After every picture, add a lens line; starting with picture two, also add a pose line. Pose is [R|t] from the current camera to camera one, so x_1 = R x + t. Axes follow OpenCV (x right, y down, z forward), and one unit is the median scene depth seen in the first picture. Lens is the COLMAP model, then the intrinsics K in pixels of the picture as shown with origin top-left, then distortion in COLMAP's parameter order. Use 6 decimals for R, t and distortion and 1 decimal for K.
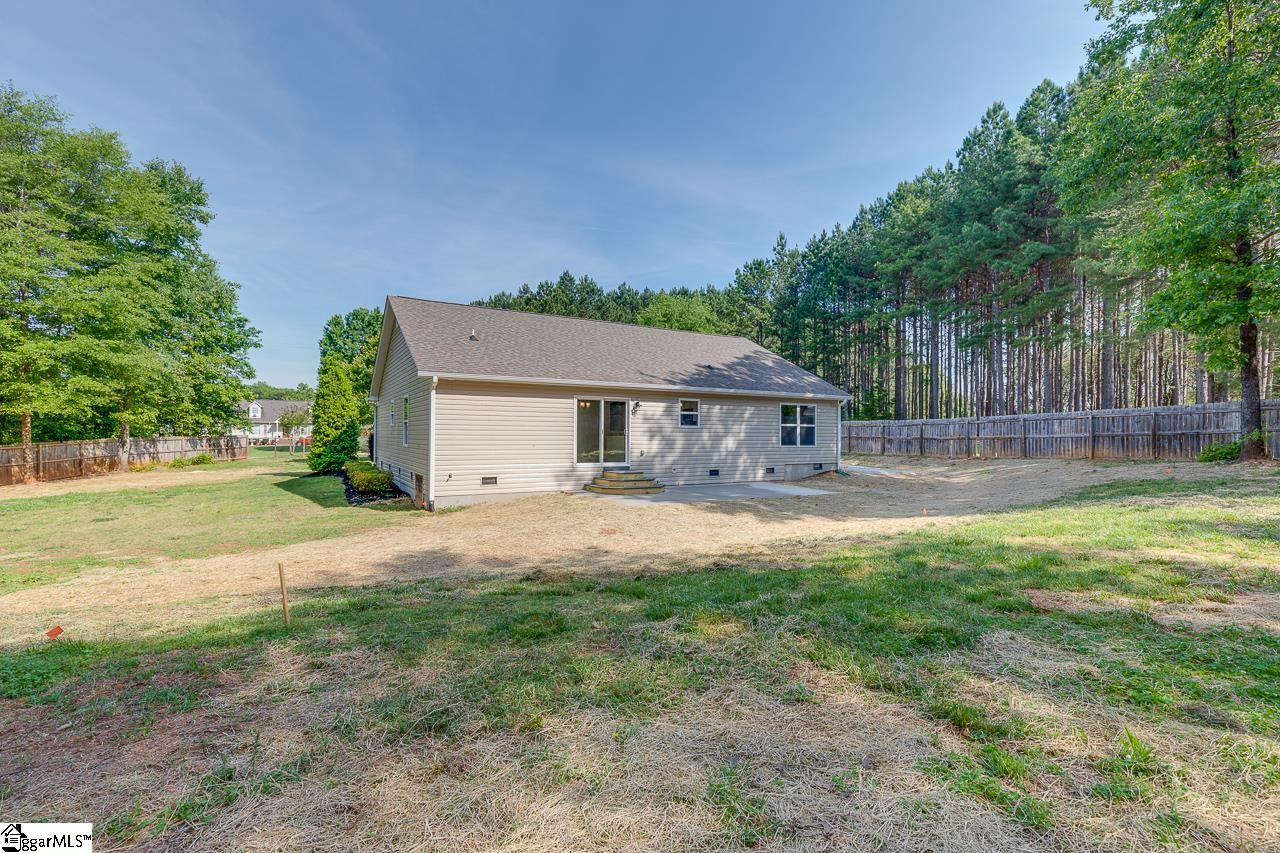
lens RADIAL K [[579.1, 0, 635.1], [0, 579.1, 434.5], [0, 0, 1]] dist [-0.002903, -0.001223]
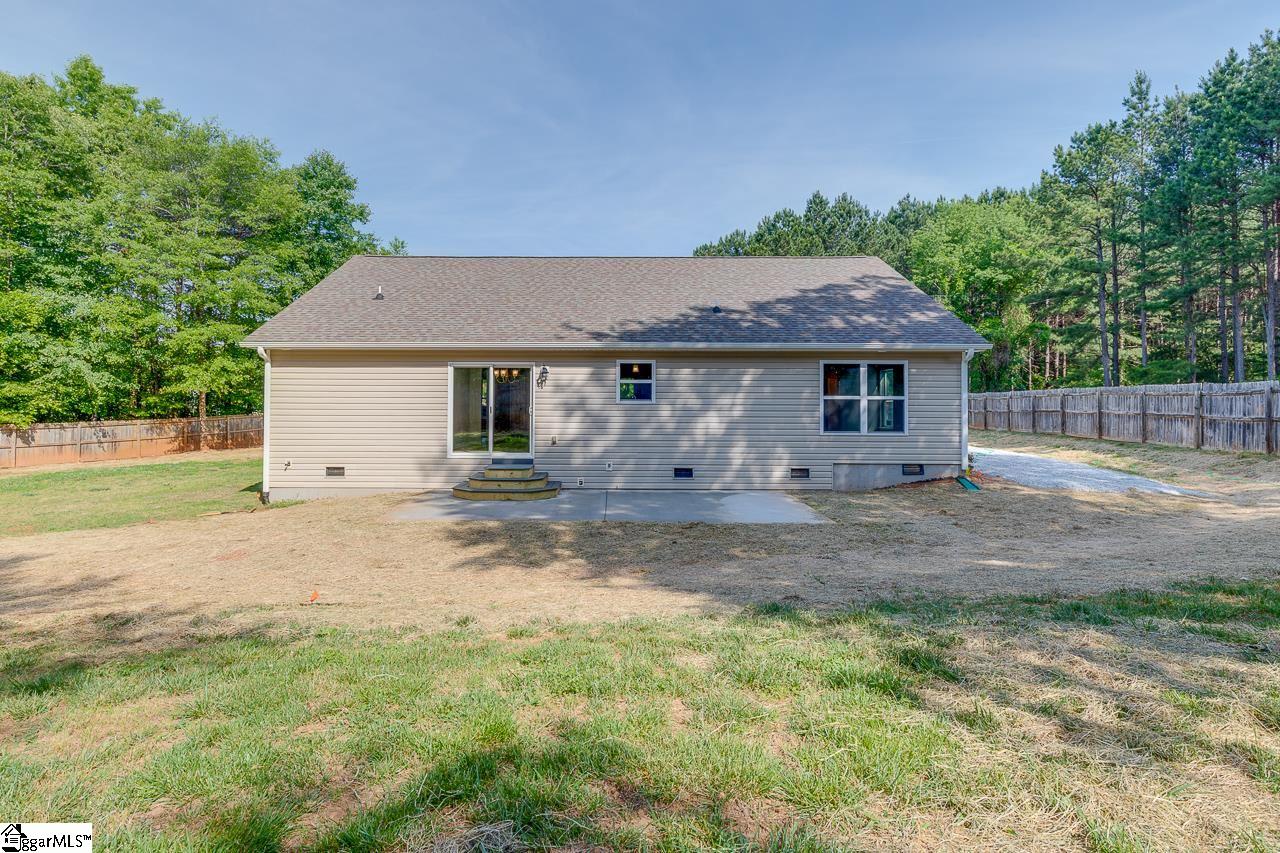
lens RADIAL K [[694.5, 0, 608.2], [0, 694.5, 381.1], [0, 0, 1]] dist [0.007660, -0.002195]
pose [[0.852198, -0.018531, -0.522891, 0.439103], [0.001810, 0.999471, -0.032469, -0.010258], [0.523217, 0.026724, 0.851781, 0.271317]]
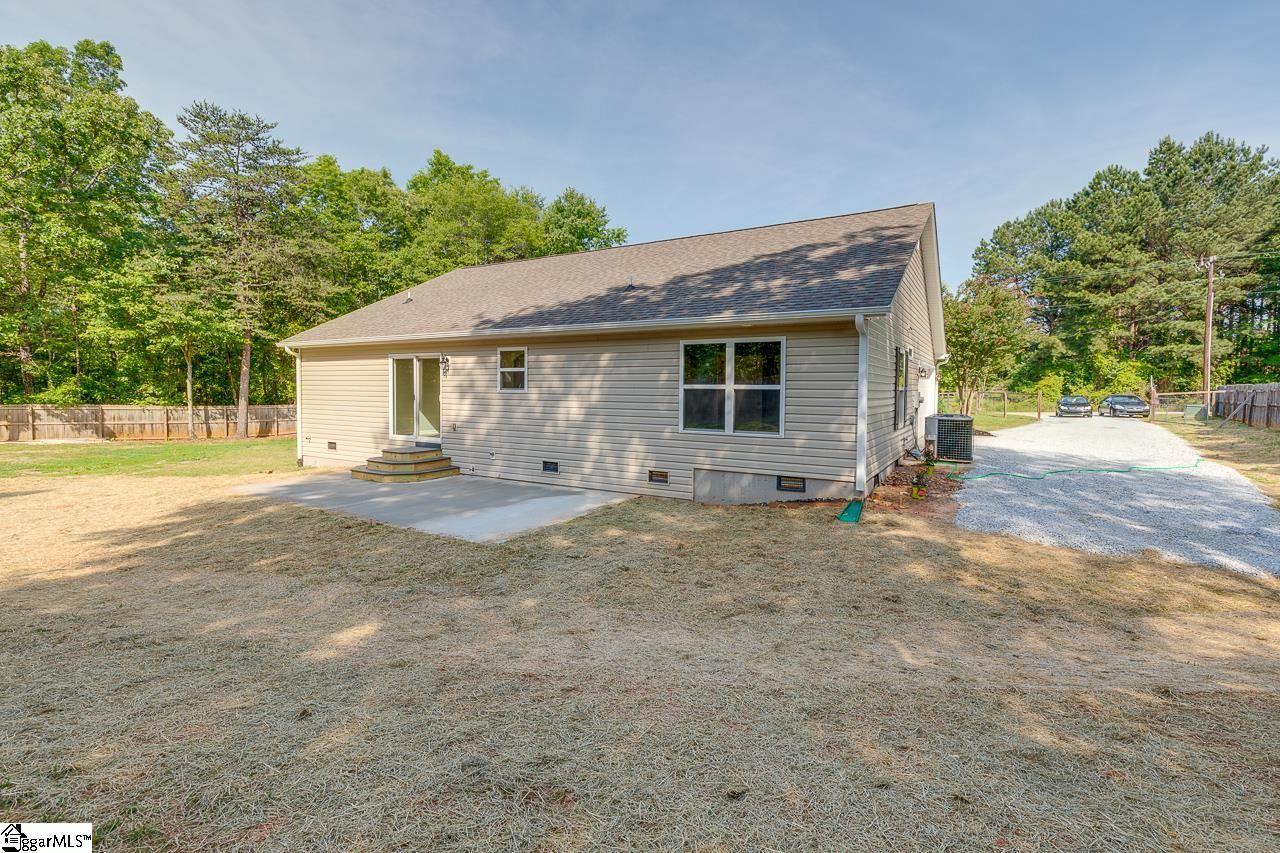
lens RADIAL K [[579.1, 0, 638.9], [0, 579.1, 400.2], [0, 0, 1]] dist [-0.002903, -0.001223]
pose [[0.477188, 0.018688, -0.878602, 0.660395], [-0.001992, 0.999794, 0.020184, -0.014408], [0.878799, -0.007881, 0.477127, 0.736756]]
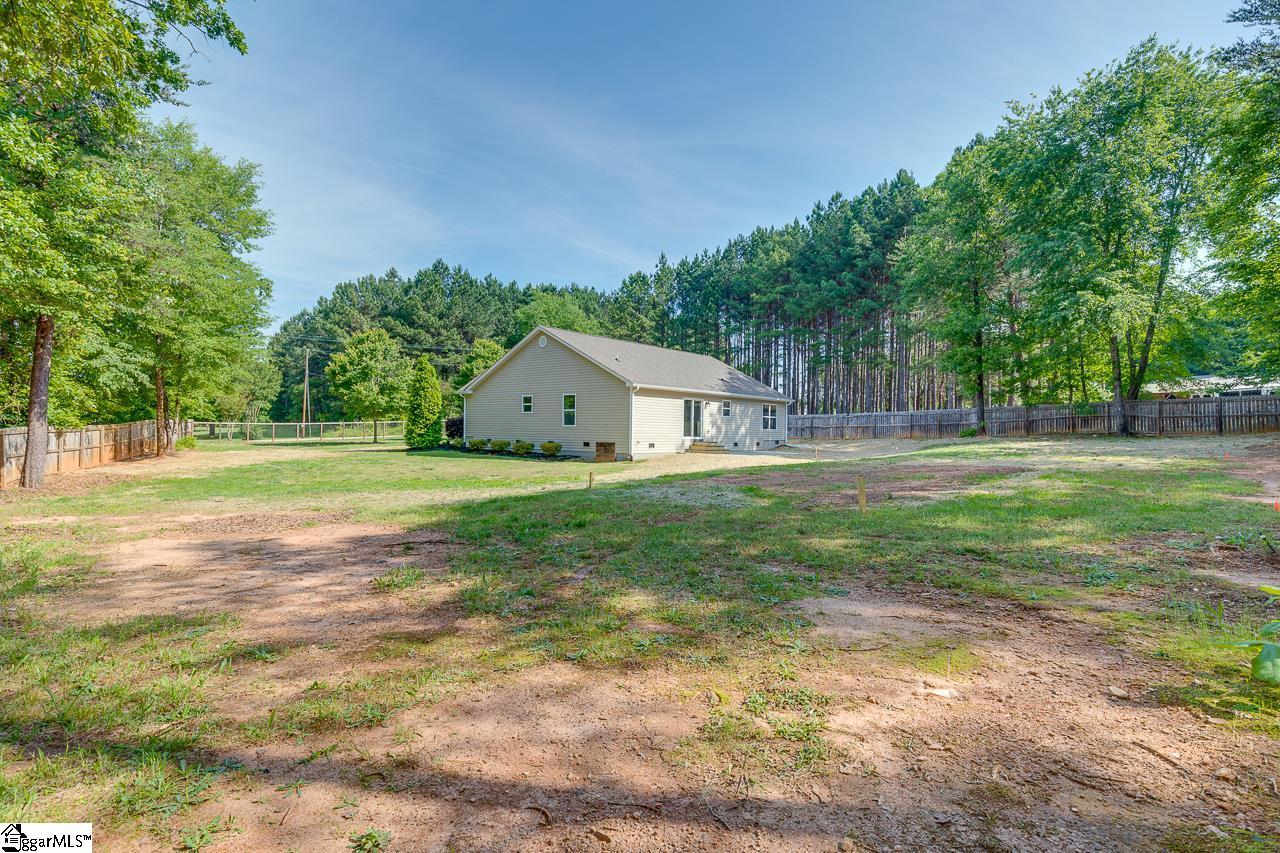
lens RADIAL K [[640.9, 0, 640.8], [0, 640.9, 430.6], [0, 0, 1]] dist [0.001854, 0.000023]
pose [[0.938727, 0.007497, 0.344579, -0.710634], [-0.008461, 0.999963, 0.001292, 0.024660], [-0.344557, -0.004128, 0.938756, -0.607391]]
